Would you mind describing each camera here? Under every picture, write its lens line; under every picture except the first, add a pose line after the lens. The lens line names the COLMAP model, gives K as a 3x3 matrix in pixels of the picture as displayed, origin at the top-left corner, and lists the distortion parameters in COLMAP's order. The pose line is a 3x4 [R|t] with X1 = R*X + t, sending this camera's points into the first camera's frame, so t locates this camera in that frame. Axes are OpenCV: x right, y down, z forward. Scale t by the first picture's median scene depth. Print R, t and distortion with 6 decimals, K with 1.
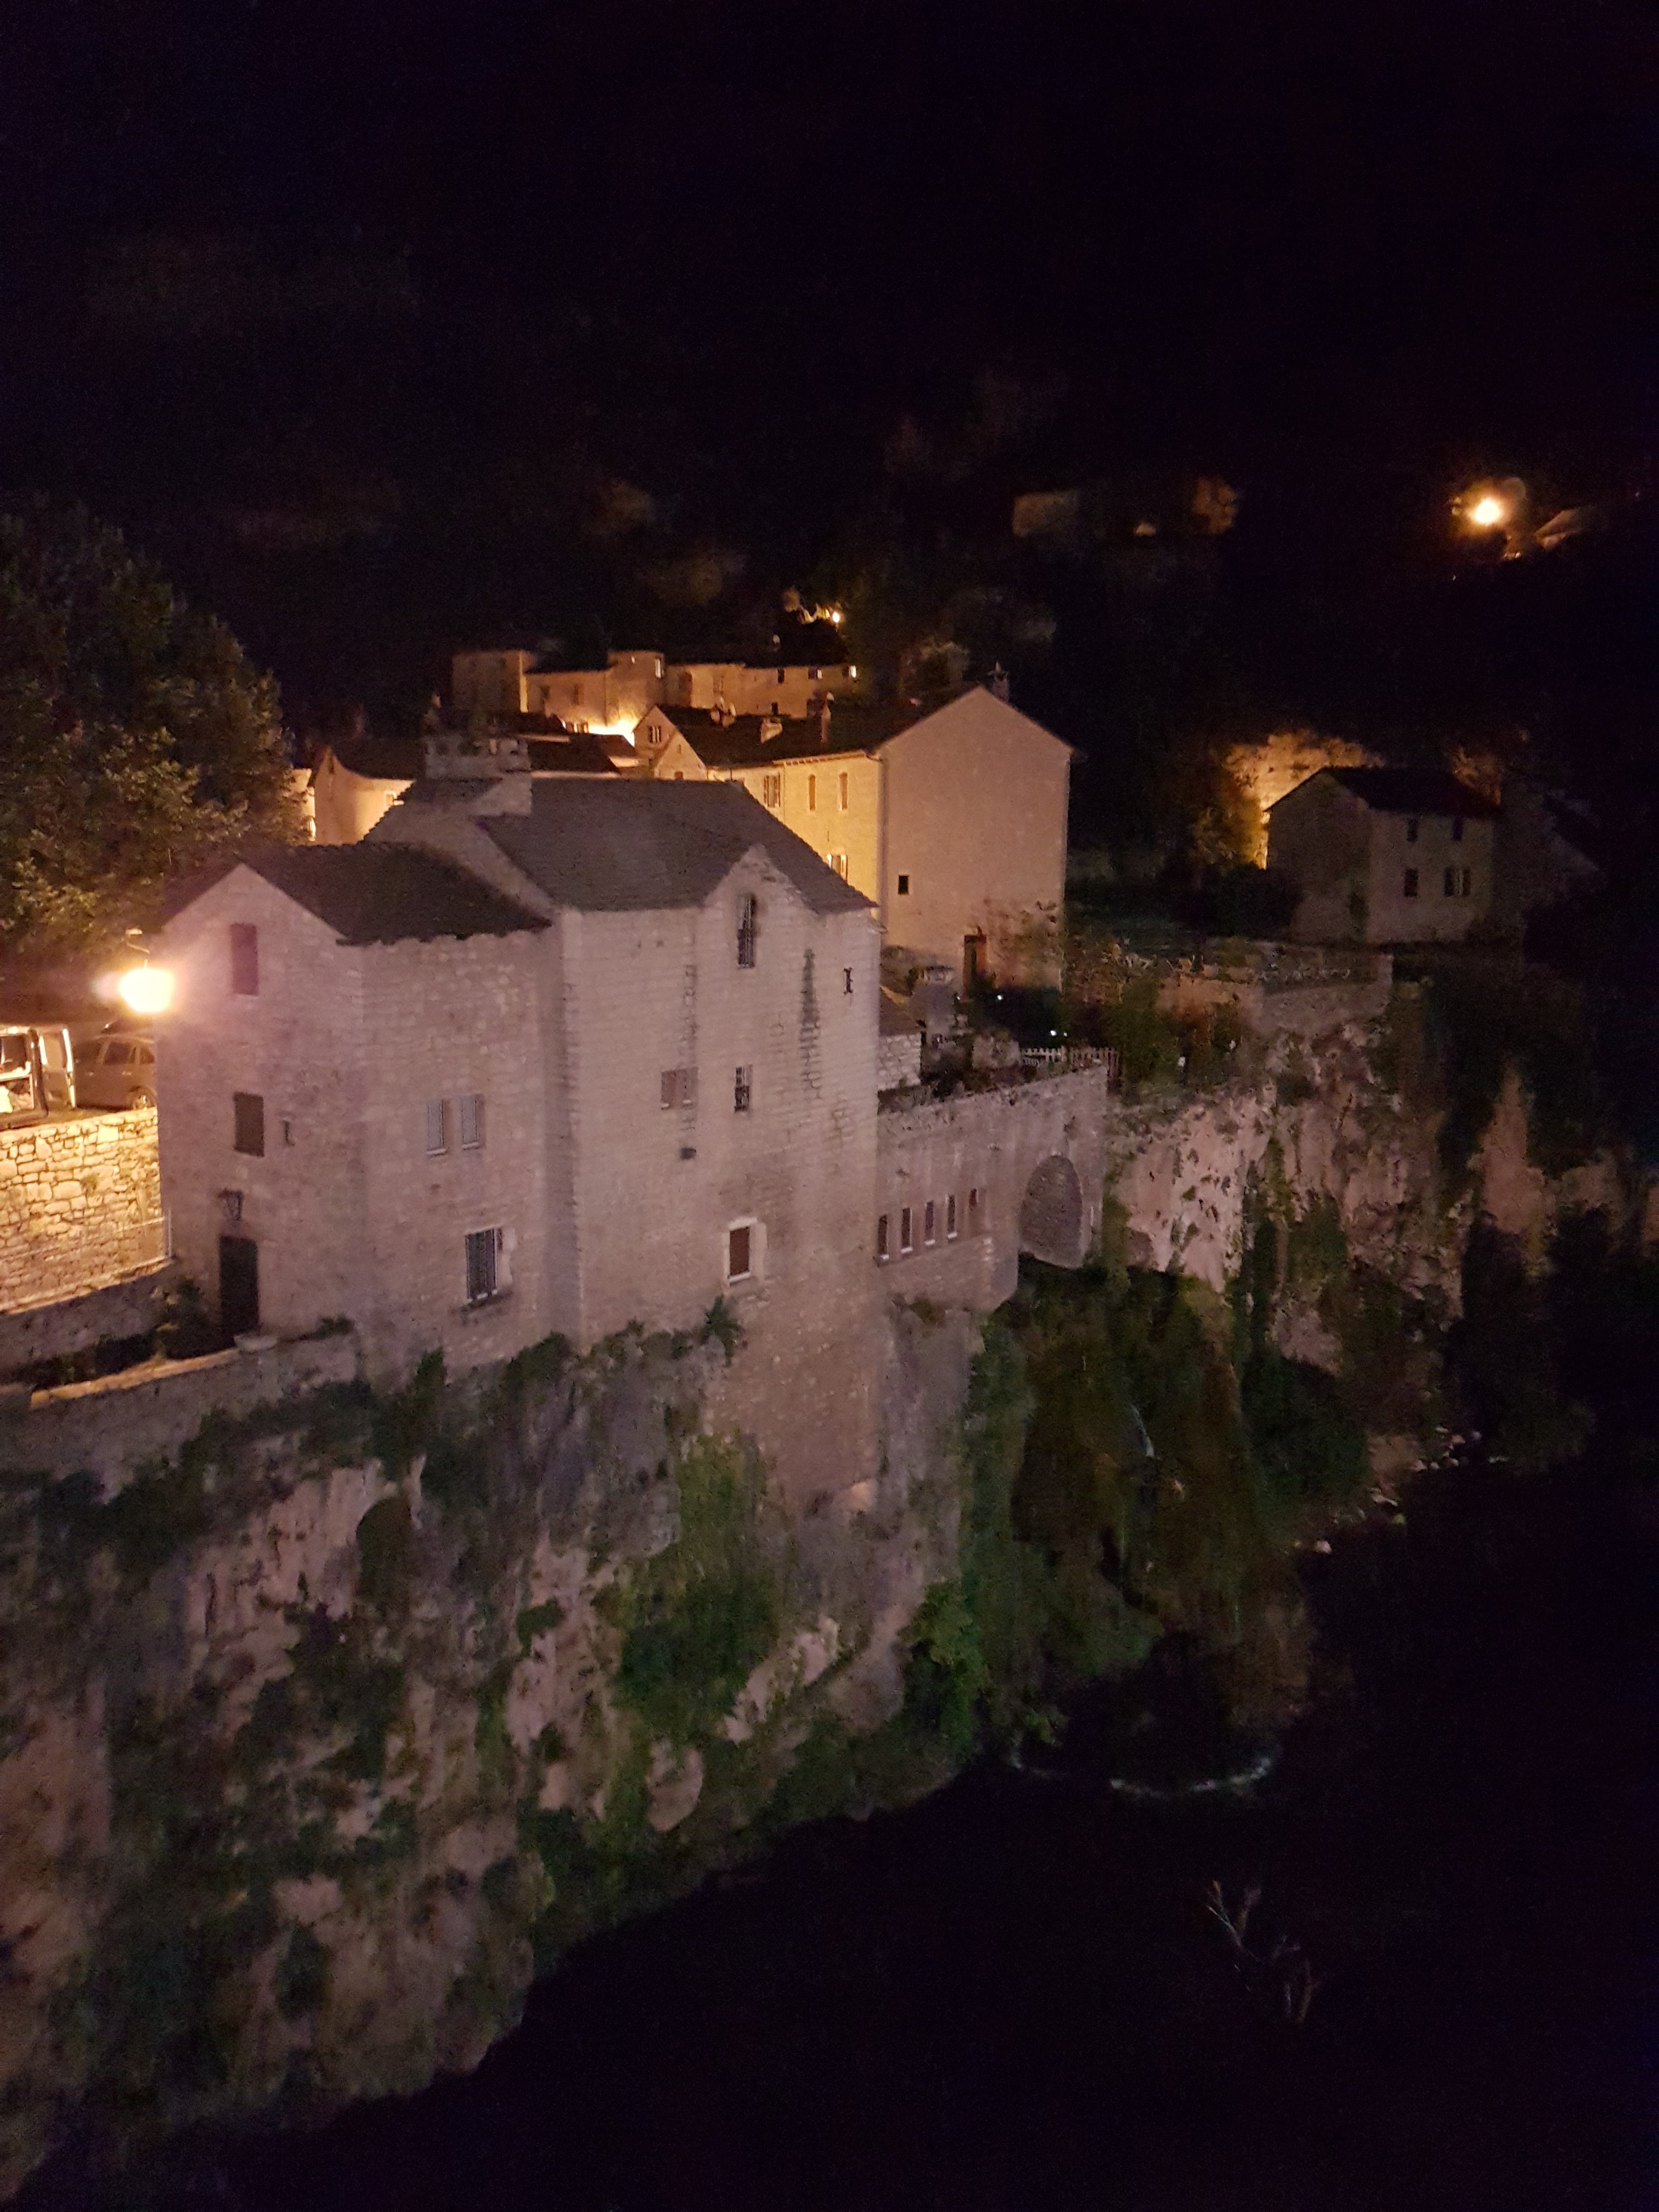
lens RADIAL K [[1782.8, 0, 826.4], [0, 1782.8, 1064.6], [0, 0, 1]] dist [0.141372, -0.005076]
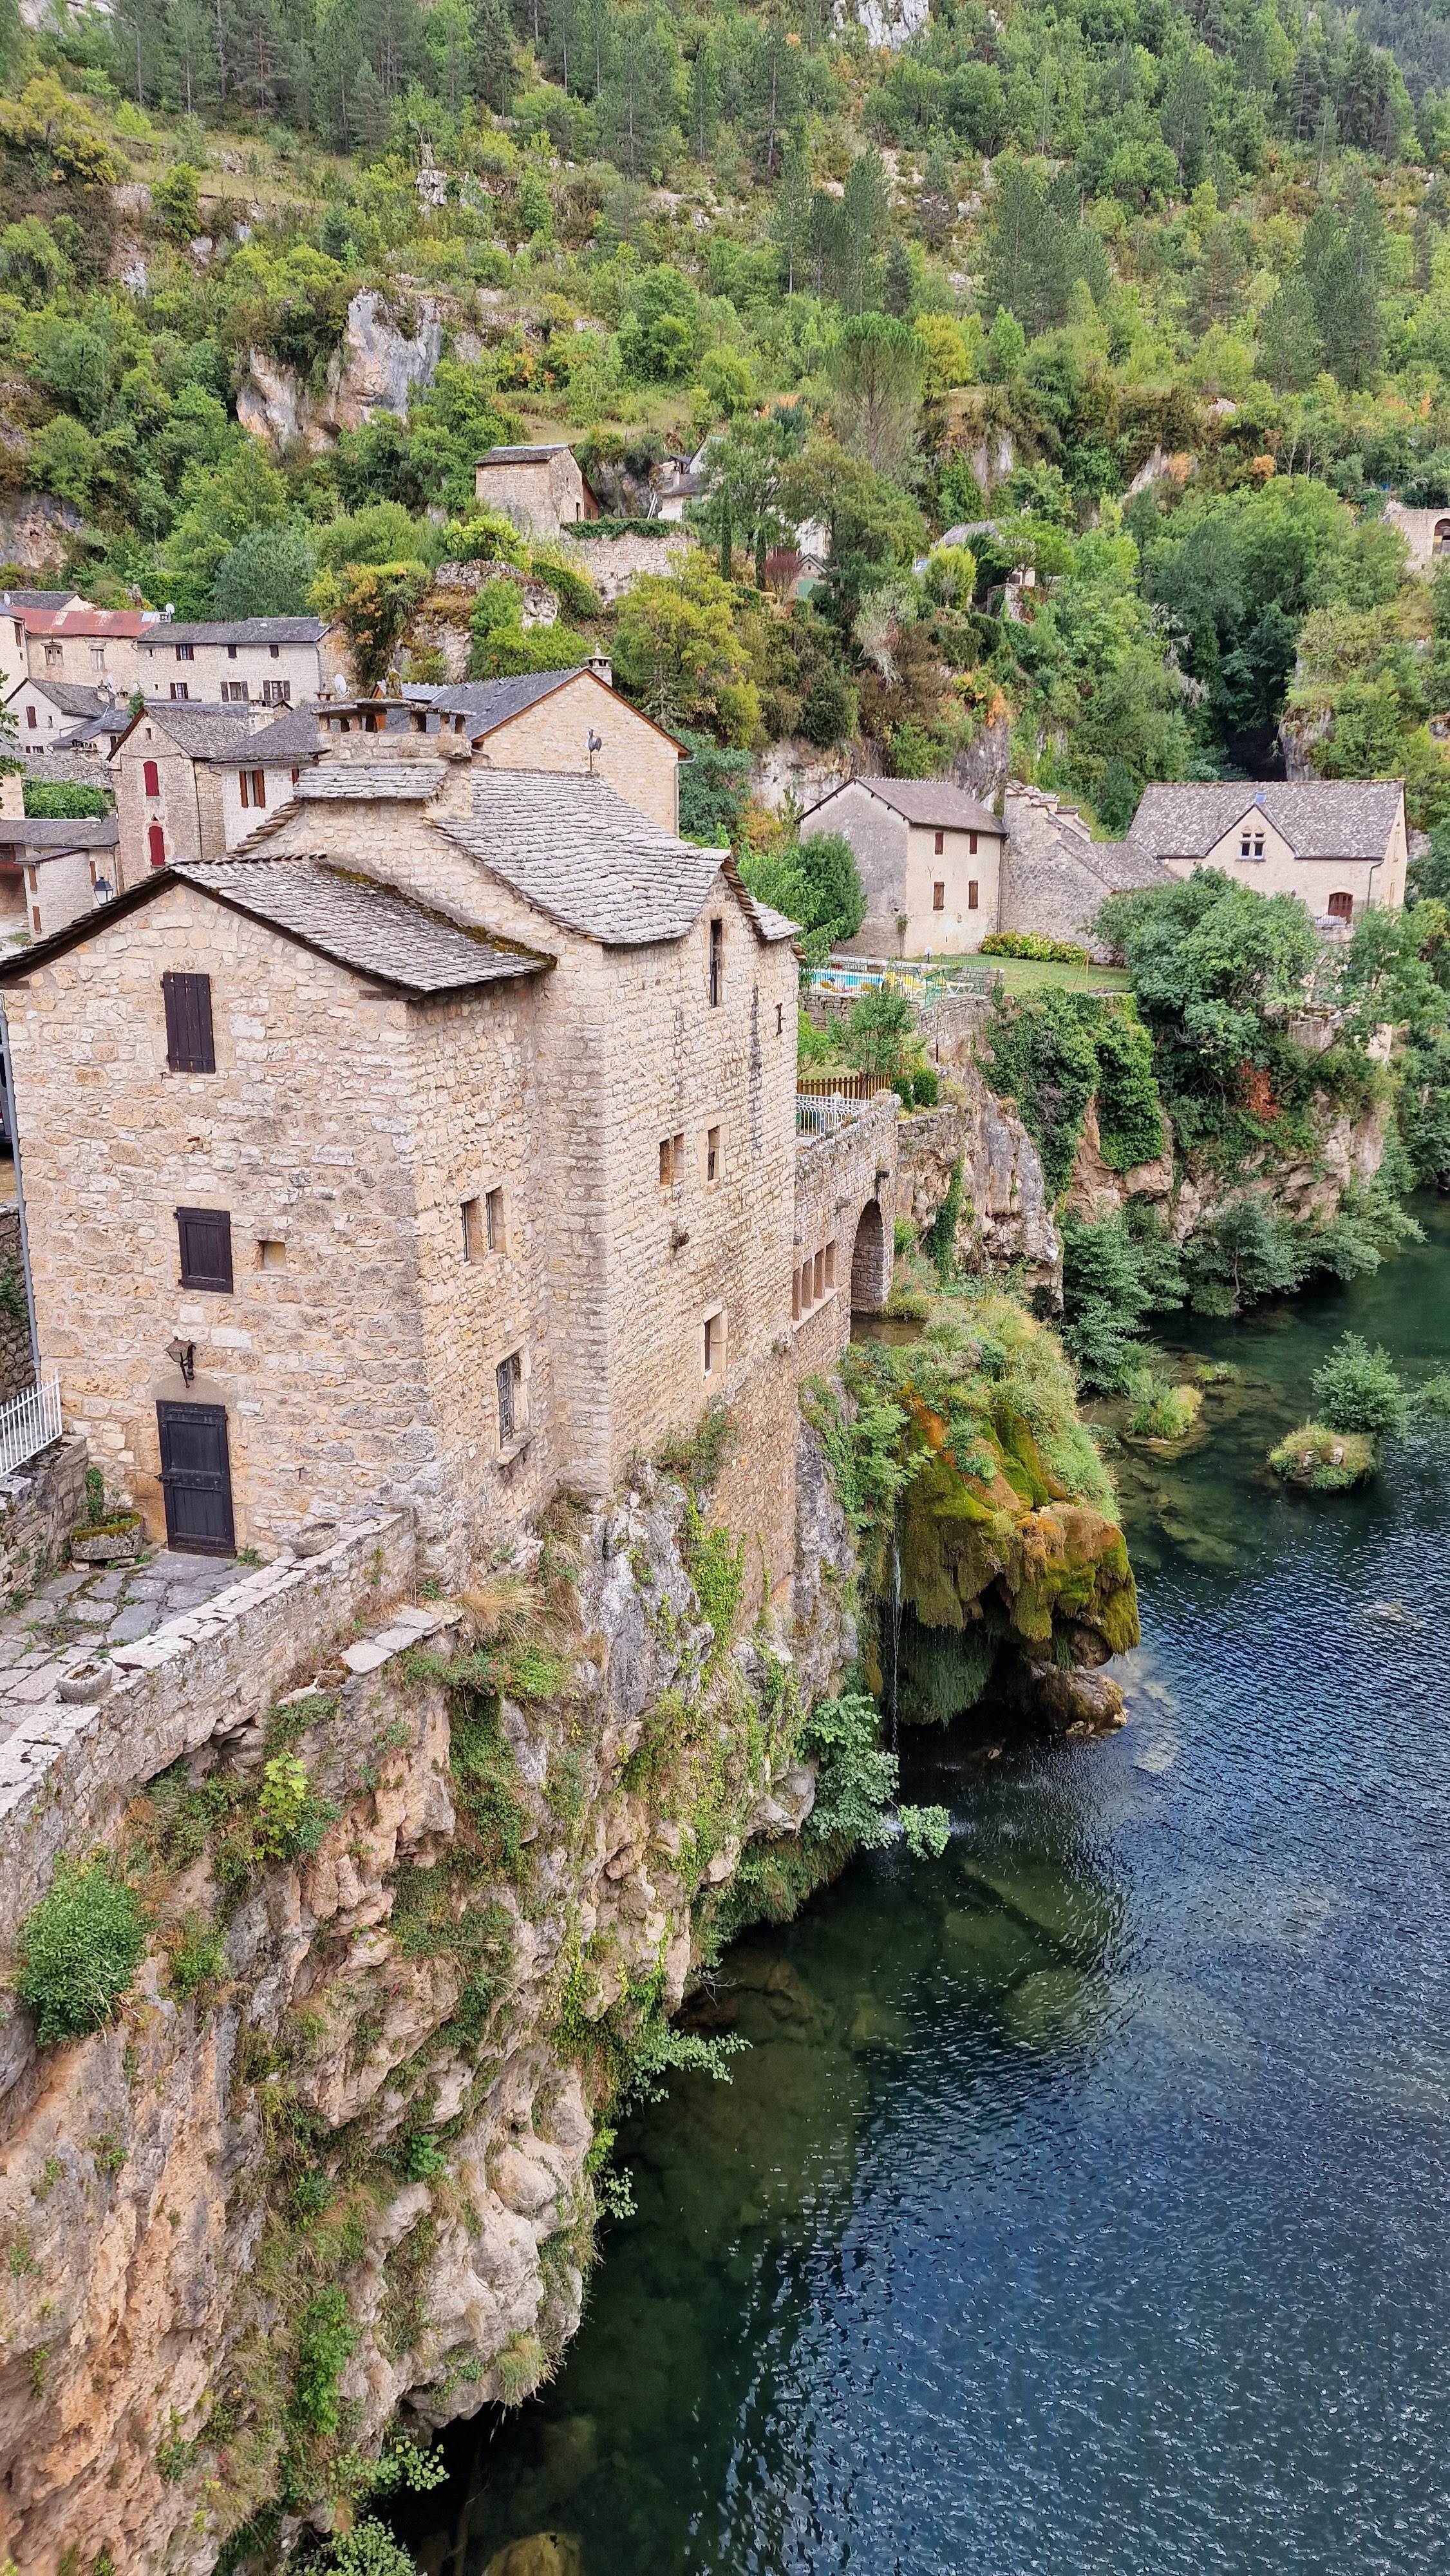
lens RADIAL K [[1730.0, 0, 676.8], [0, 1730.0, 1271.6], [0, 0, 1]] dist [0.063857, -0.001674]
pose [[0.921862, -0.092449, 0.376329, -0.391753], [0.050053, 0.991398, 0.120934, -0.032086], [-0.384272, -0.092648, 0.918559, 0.271945]]
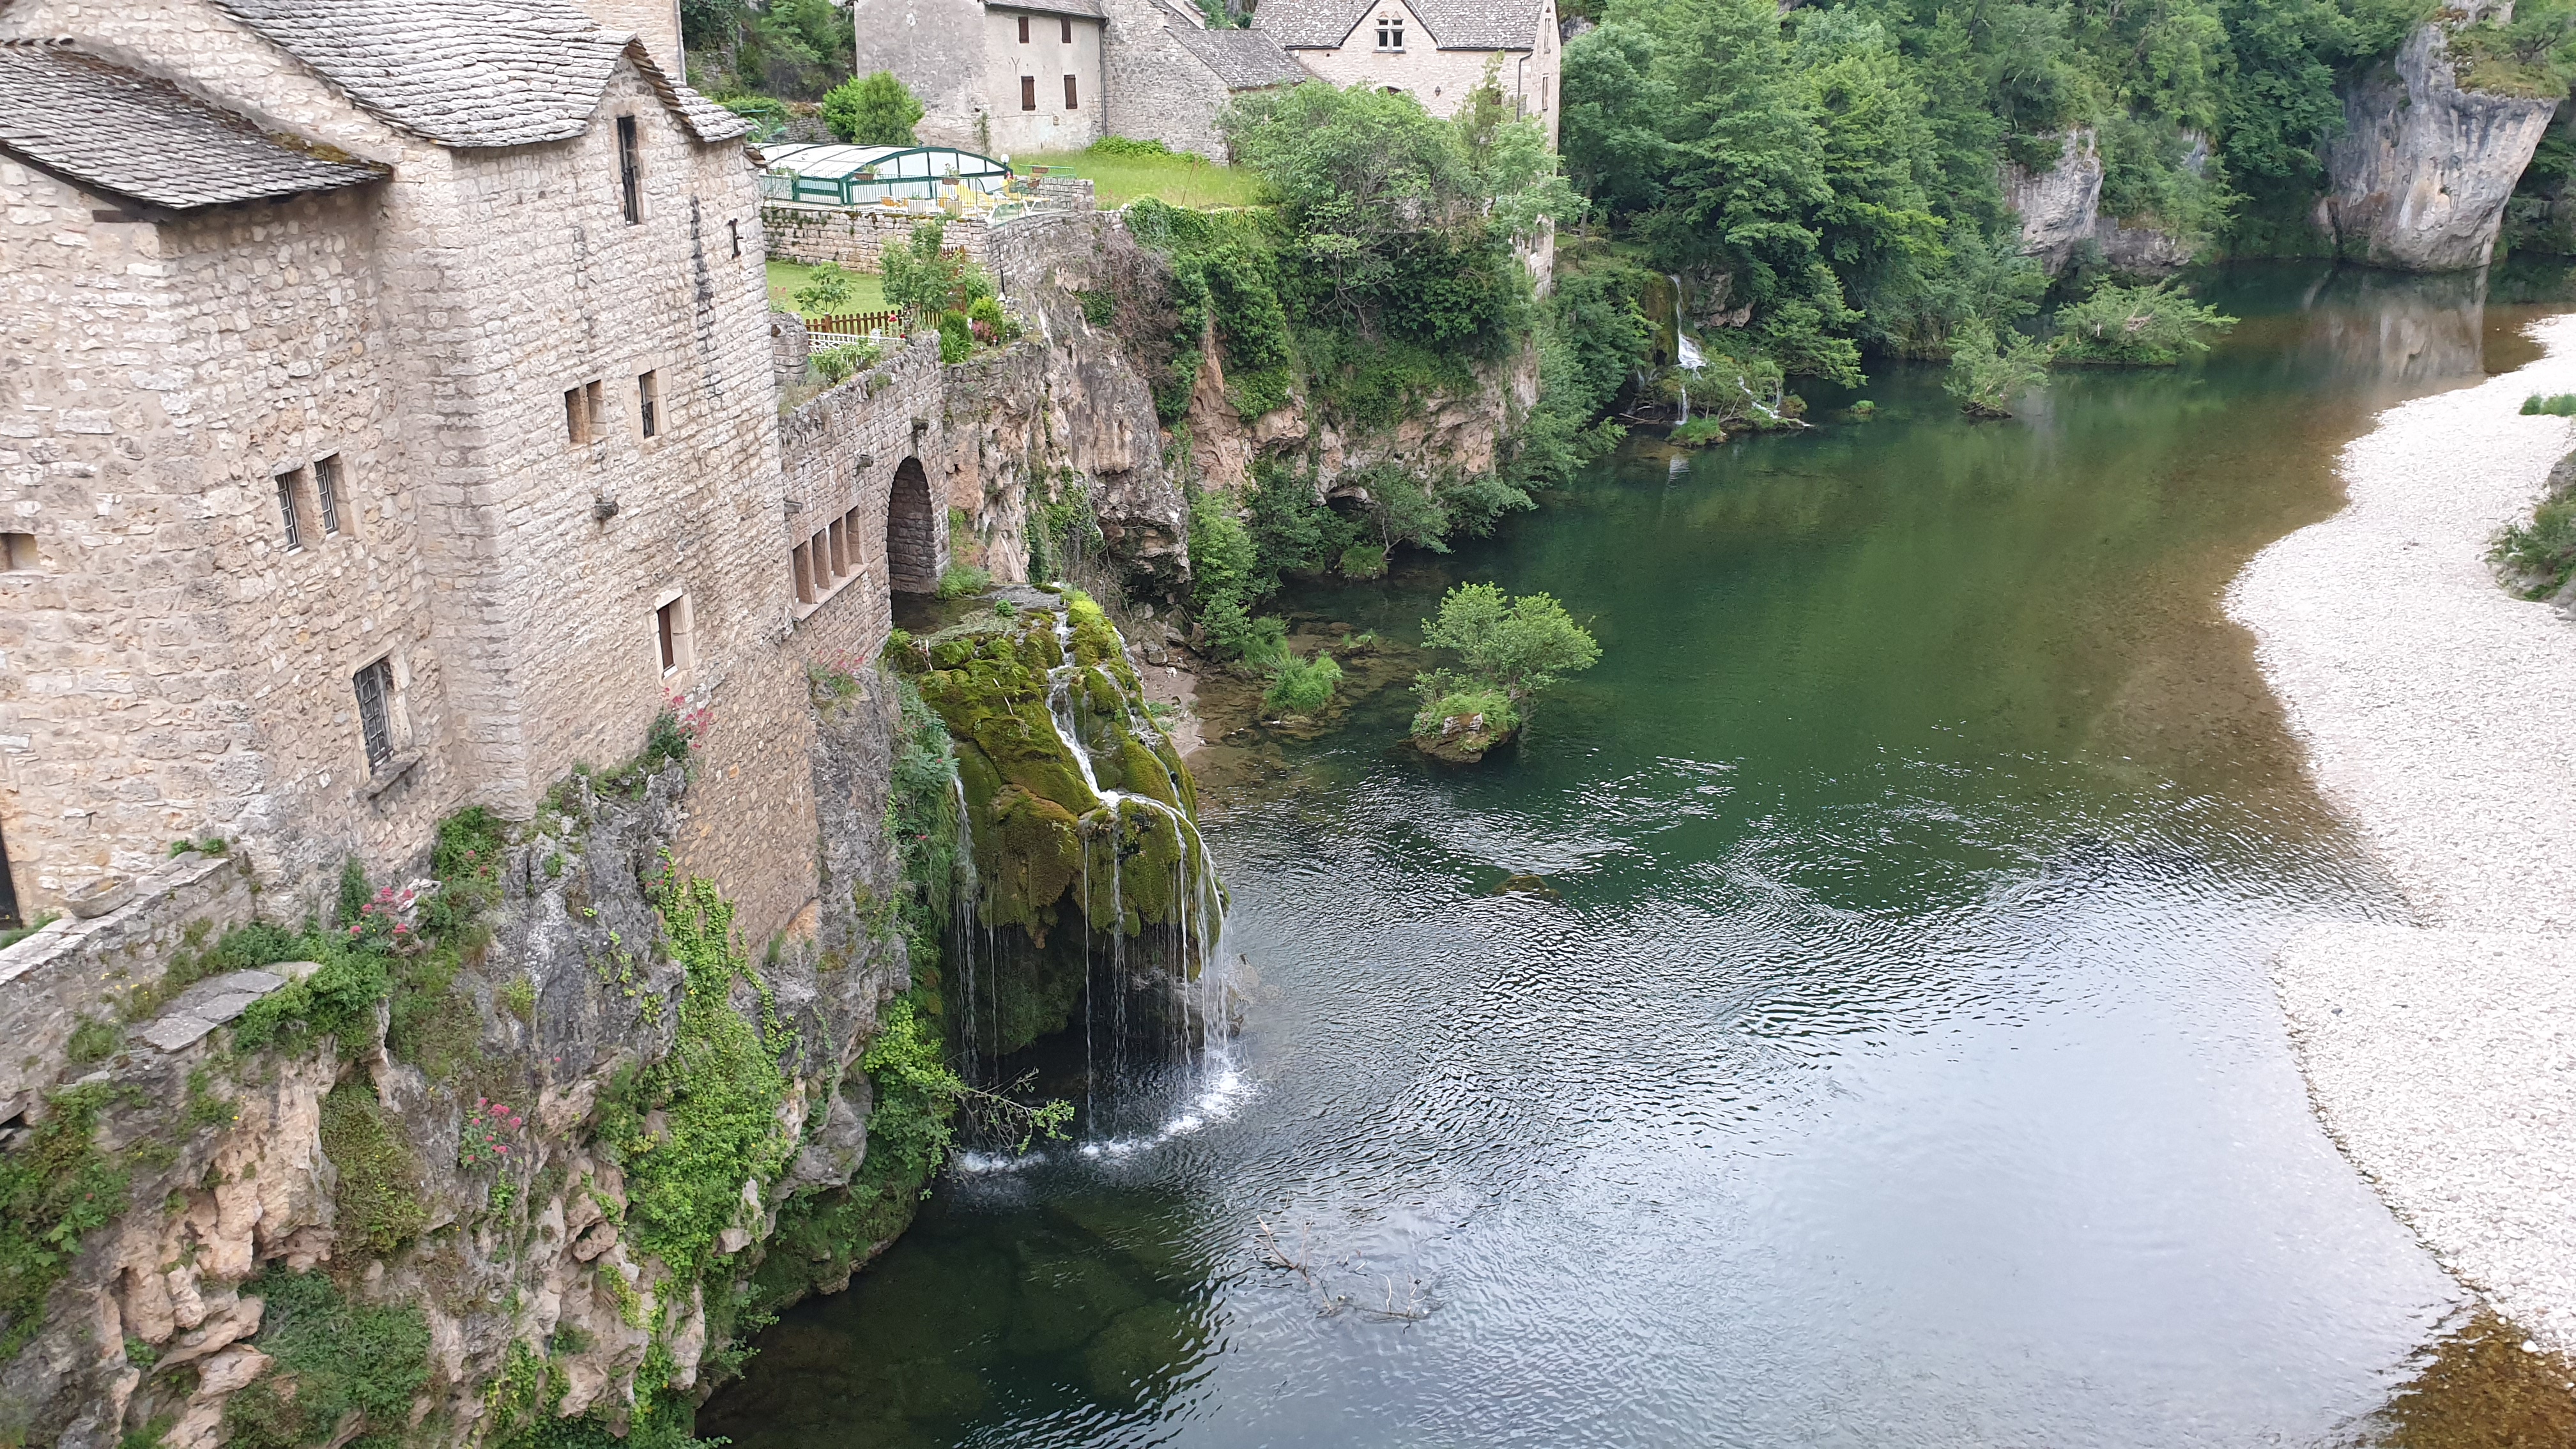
lens RADIAL K [[2040.2, 0, 1253.8], [0, 2040.2, 746.8], [0, 0, 1]] dist [0.006358, -0.035409]
pose [[0.826997, -0.185849, 0.530599, -0.312897], [0.073922, 0.971533, 0.225076, -0.019604], [-0.557325, -0.146914, 0.817194, 0.214801]]
